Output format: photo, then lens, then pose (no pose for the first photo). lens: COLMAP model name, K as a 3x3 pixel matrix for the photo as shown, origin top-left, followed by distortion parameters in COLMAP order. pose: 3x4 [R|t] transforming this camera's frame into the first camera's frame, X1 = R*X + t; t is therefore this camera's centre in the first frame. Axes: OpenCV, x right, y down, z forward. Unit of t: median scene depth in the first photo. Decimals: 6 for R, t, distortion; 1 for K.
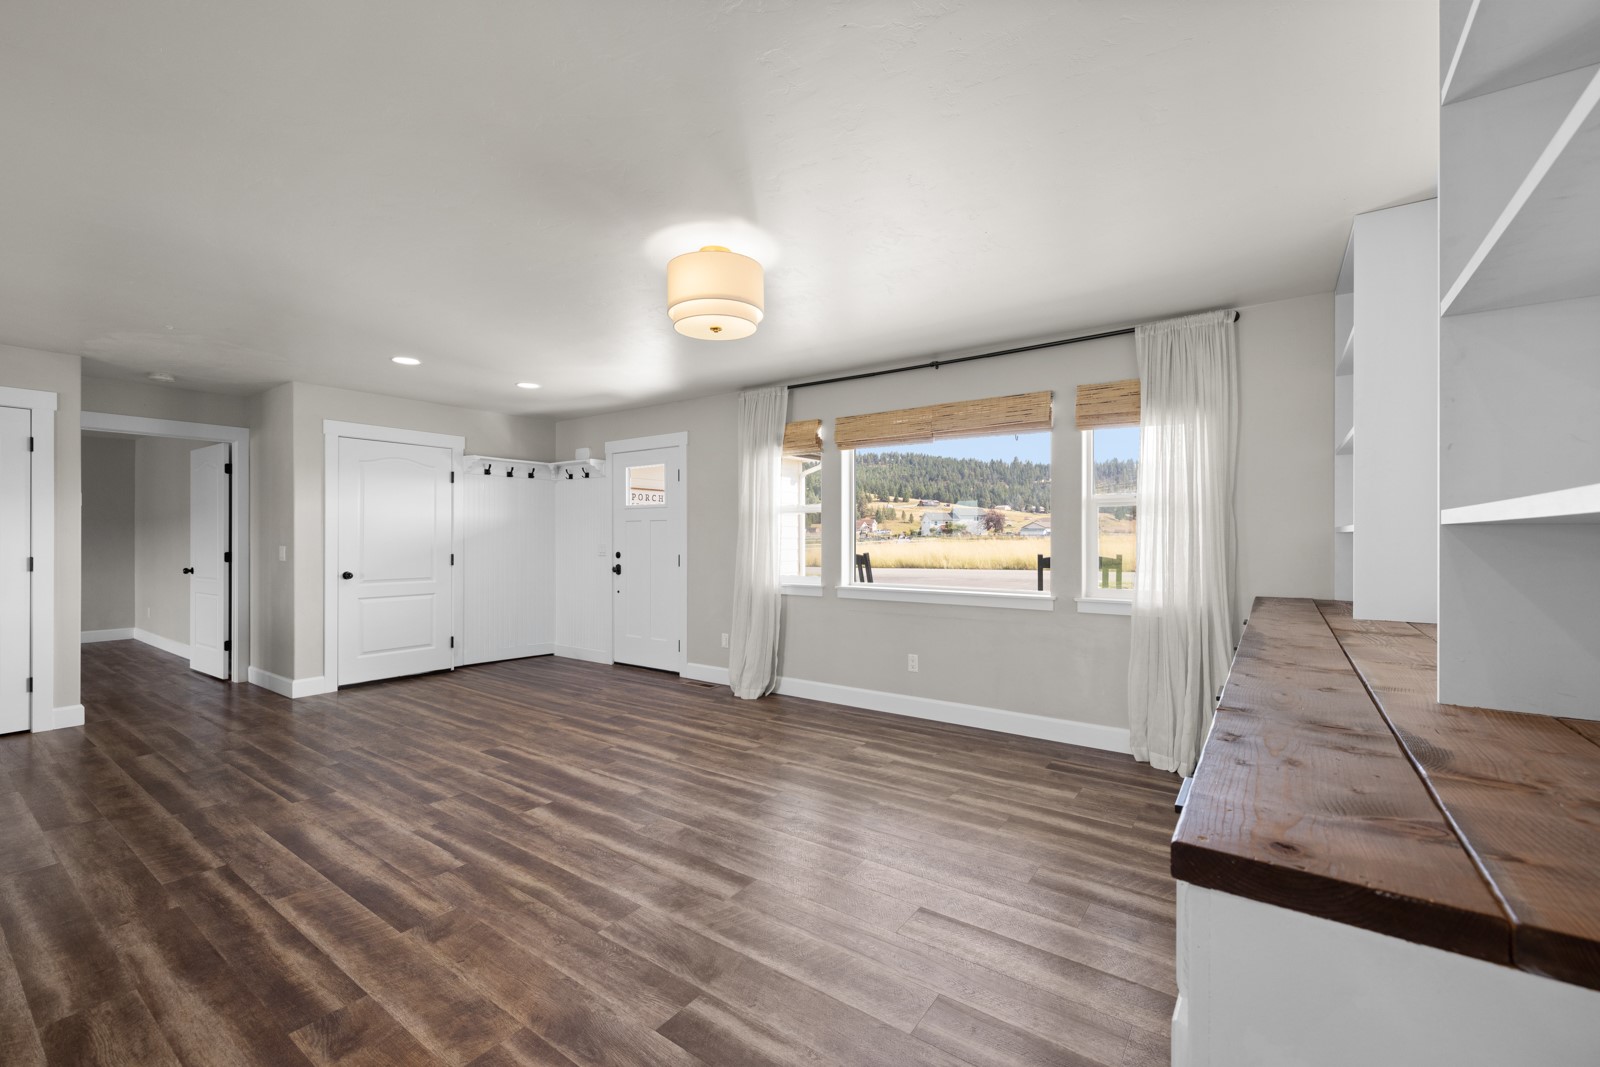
lens RADIAL K [[664.5, 0, 797.2], [0, 664.5, 535.5], [0, 0, 1]] dist [-0.000370, -0.000090]
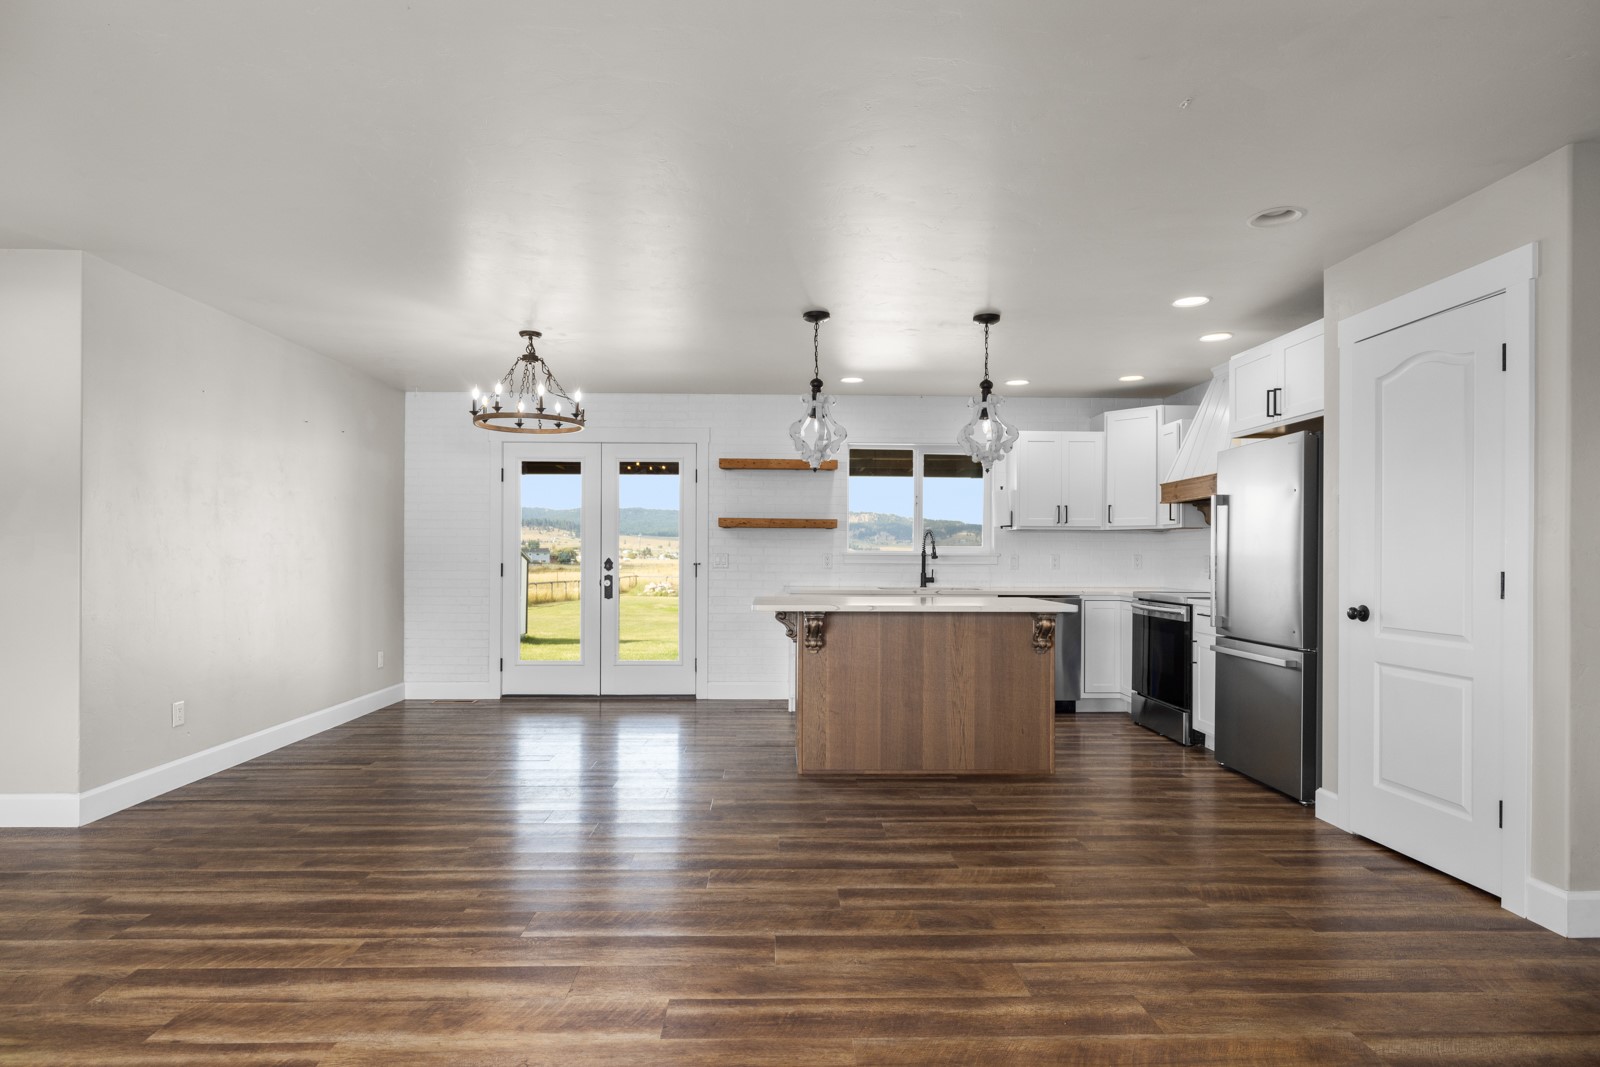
lens RADIAL K [[842.8, 0, 794.0], [0, 842.8, 553.5], [0, 0, 1]] dist [-0.001816, 0.000725]
pose [[-0.798419, -0.002696, -0.602097, -0.308688], [-0.002315, 0.999996, -0.001408, 0.020108], [0.602098, 0.000269, -0.798422, 1.217092]]
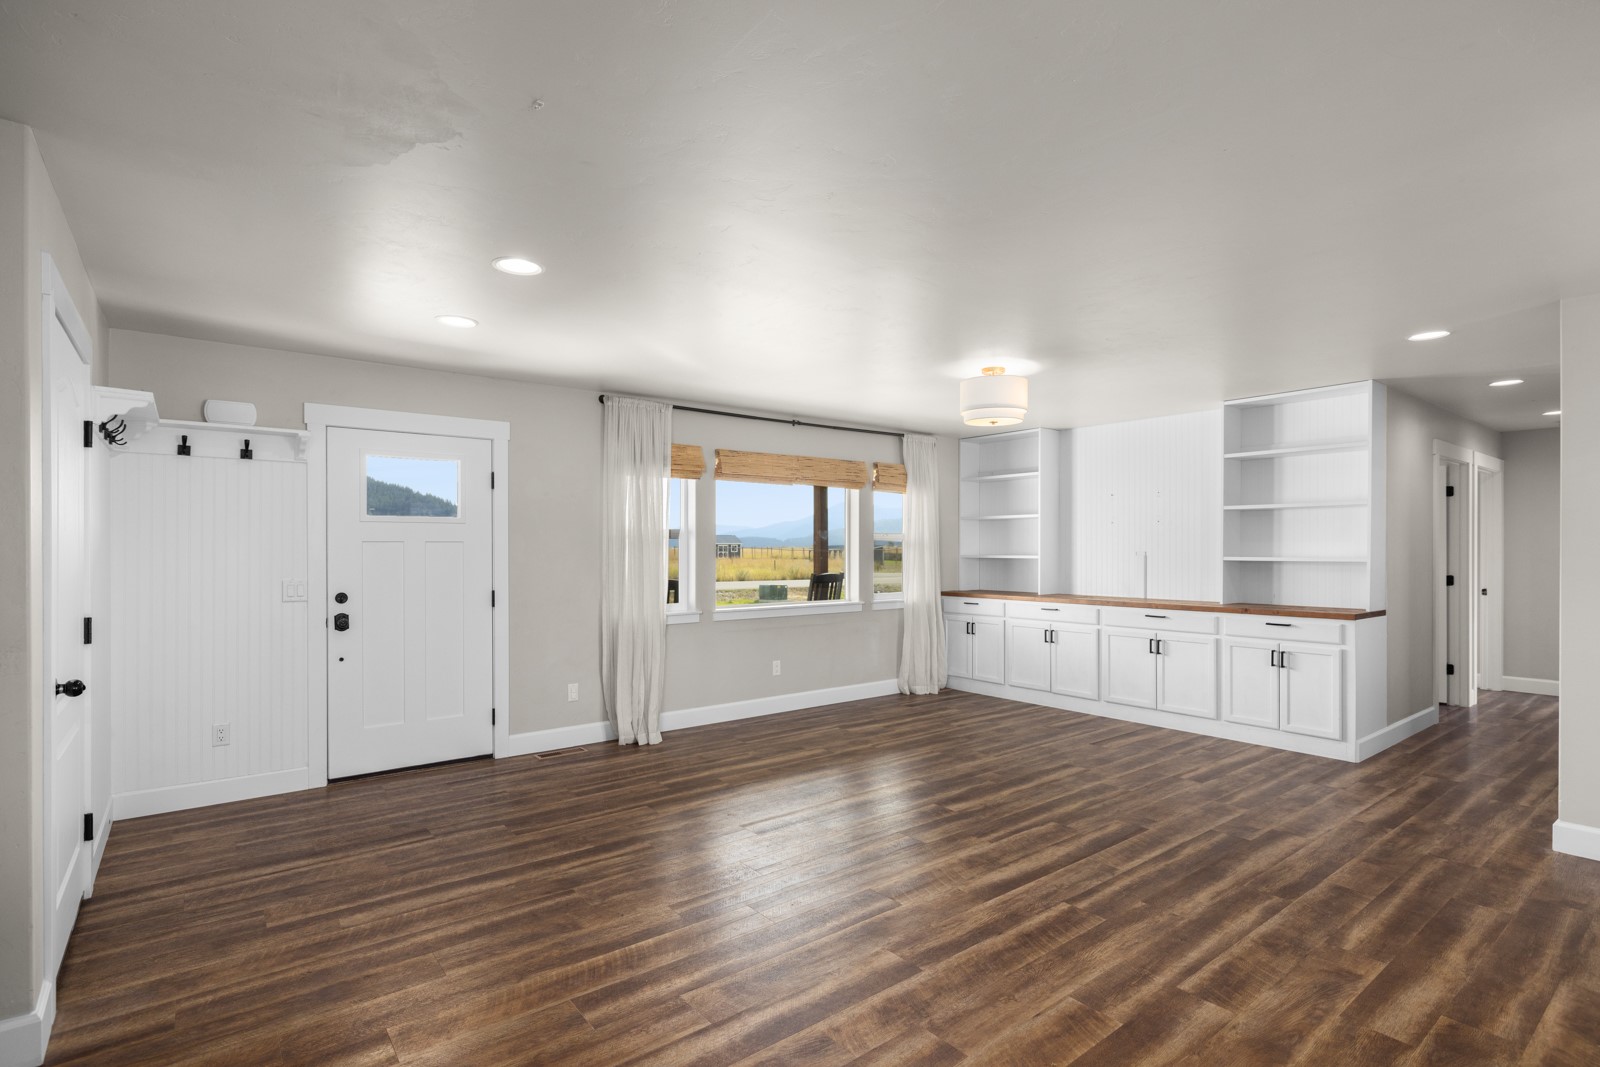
lens RADIAL K [[770.0, 0, 796.6], [0, 770.0, 549.8], [0, 0, 1]] dist [-0.001463, 0.000196]
pose [[0.284260, -0.000279, 0.958747, -1.266677], [-0.001815, 0.999998, 0.000829, -0.023480], [-0.958745, -0.001976, 0.284259, 0.639409]]
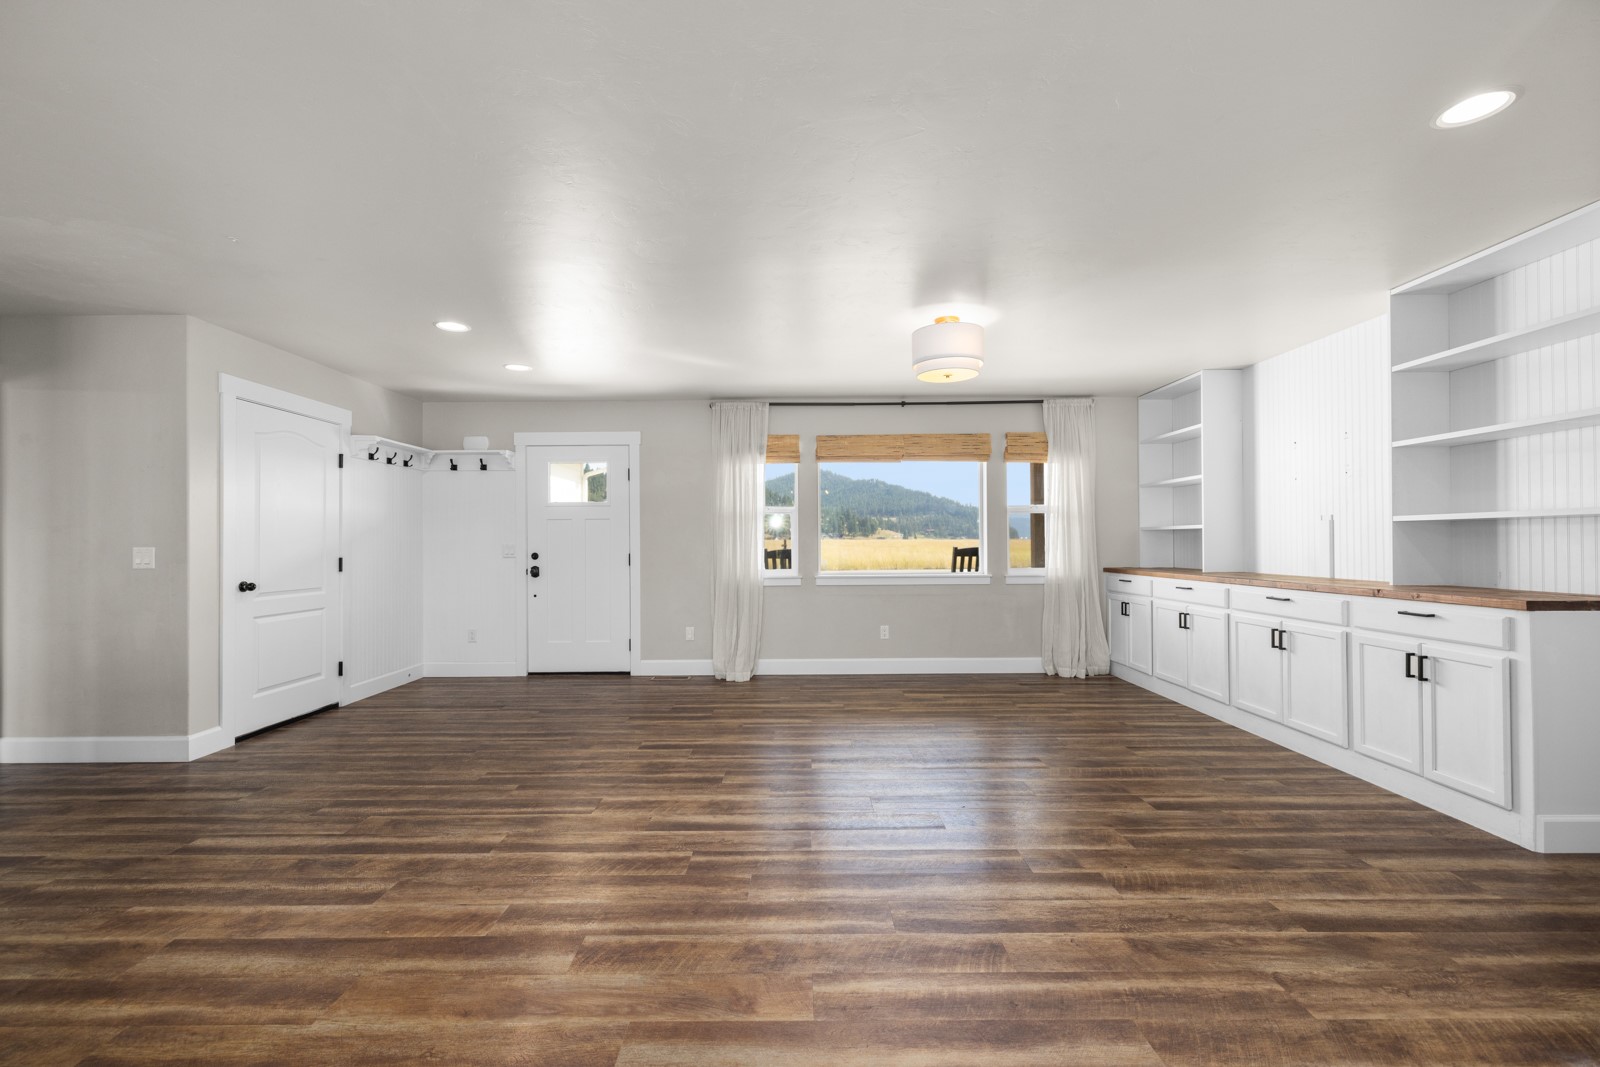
lens RADIAL K [[668.8, 0, 794.5], [0, 668.8, 535.7], [0, 0, 1]] dist [0.003238, -0.000195]
pose [[0.815005, 0.001023, 0.579453, -0.799108], [0.004873, 0.999951, -0.008619, 0.016836], [-0.579433, 0.009848, 0.814960, 0.049331]]
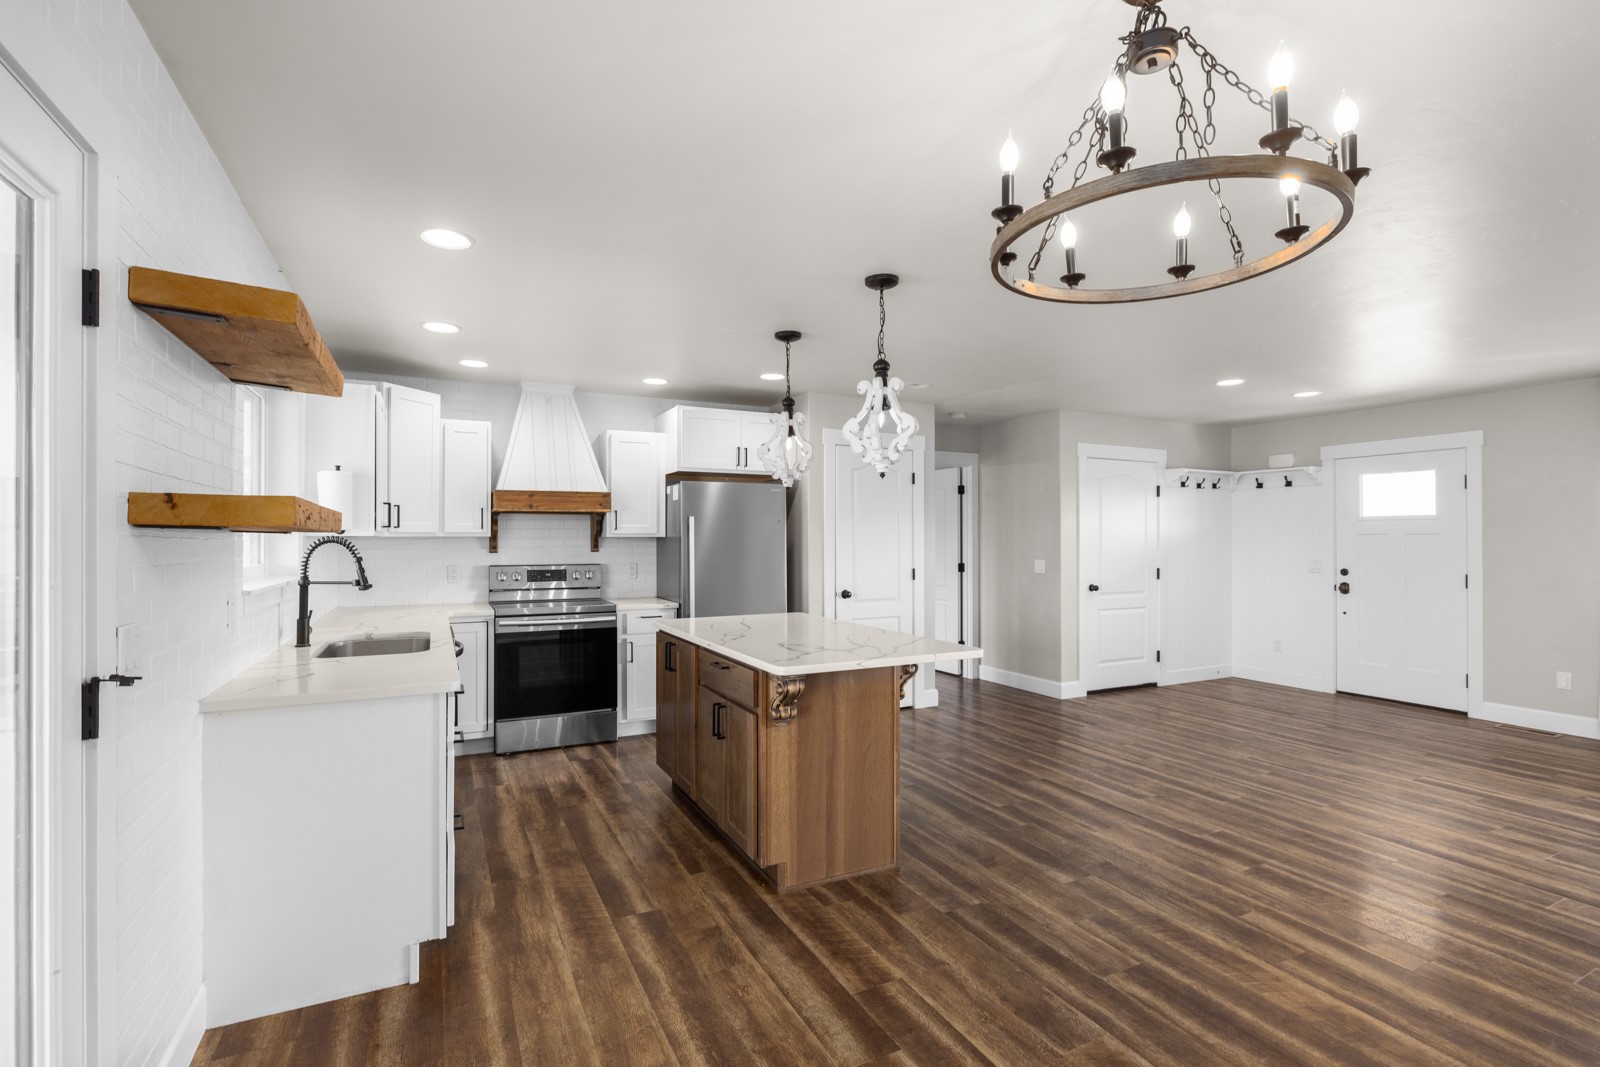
lens RADIAL K [[732.1, 0, 801.6], [0, 732.1, 535.5], [0, 0, 1]] dist [-0.002193, -0.000177]
pose [[0.884959, -0.001418, -0.465666, -0.710934], [-0.000004, 0.999995, -0.003054, -0.026010], [0.465668, 0.002705, 0.884955, -0.330910]]
